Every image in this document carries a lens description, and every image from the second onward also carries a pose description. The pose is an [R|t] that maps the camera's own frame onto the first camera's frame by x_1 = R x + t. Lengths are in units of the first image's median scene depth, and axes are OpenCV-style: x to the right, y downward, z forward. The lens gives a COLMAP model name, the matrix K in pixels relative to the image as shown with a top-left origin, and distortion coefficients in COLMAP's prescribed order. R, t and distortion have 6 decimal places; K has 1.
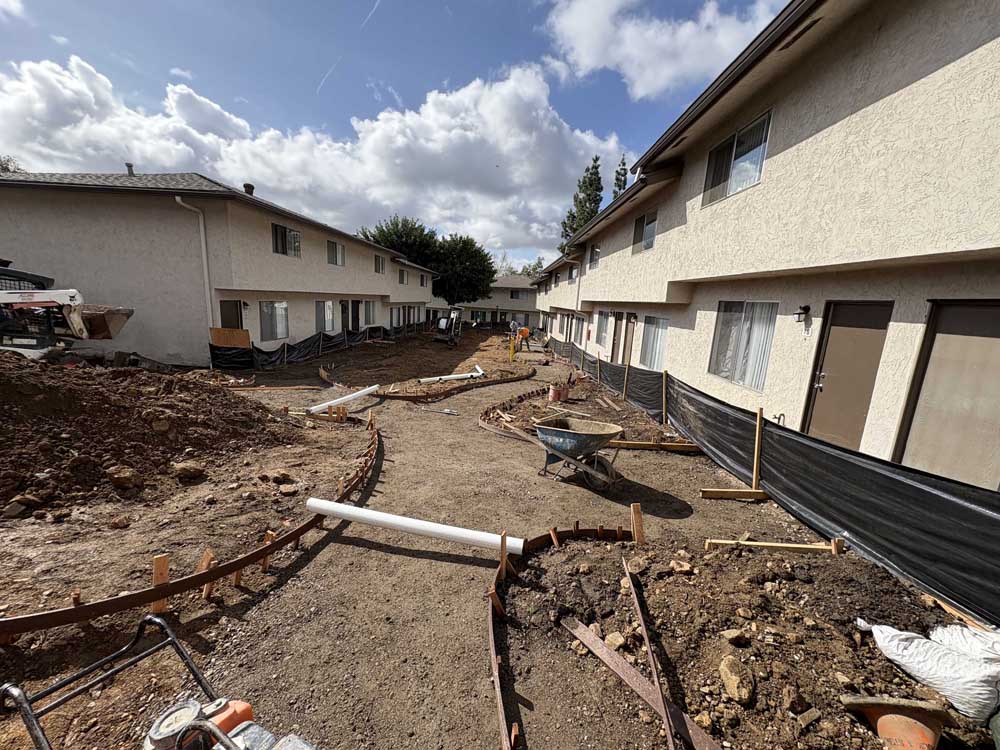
lens RADIAL K [[396.7, 0, 498.1], [0, 396.7, 371.6], [0, 0, 1]] dist [-0.001478, 0.000031]
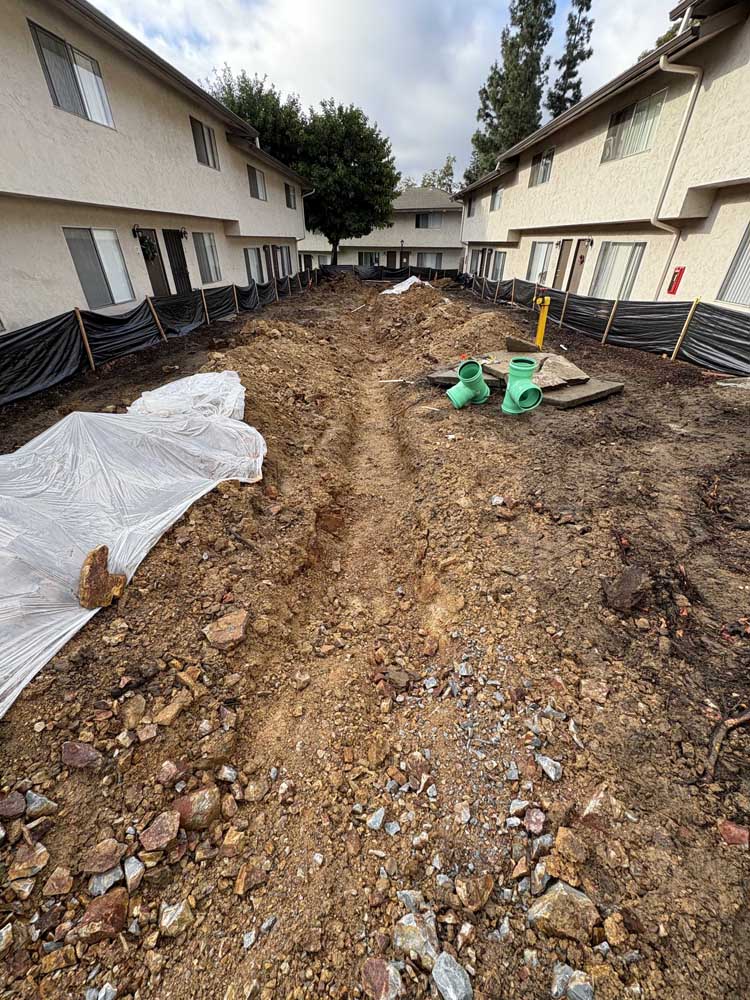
lens RADIAL K [[396.7, 0, 374.8], [0, 396.7, 506.0], [0, 0, 1]] dist [-0.001478, 0.000031]
pose [[0.999066, -0.038063, -0.020435, -0.060943], [0.043070, 0.914493, 0.402304, -0.029985], [0.003375, -0.402808, 0.915278, 0.237384]]
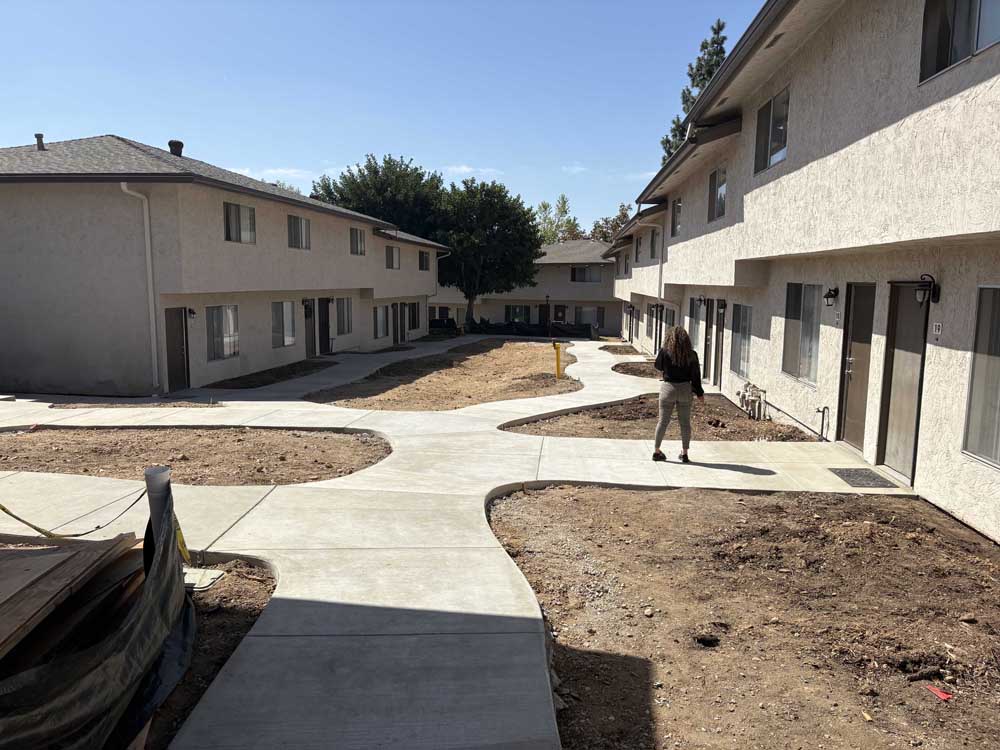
lens RADIAL K [[750.0, 0, 506.5], [0, 750.0, 378.2], [0, 0, 1]] dist [0.037172, -0.029238]
pose [[0.996405, -0.037366, -0.076029, 0.019778], [0.033303, 0.997984, -0.054024, 0.018168], [0.077894, 0.051298, 0.995641, -0.128967]]
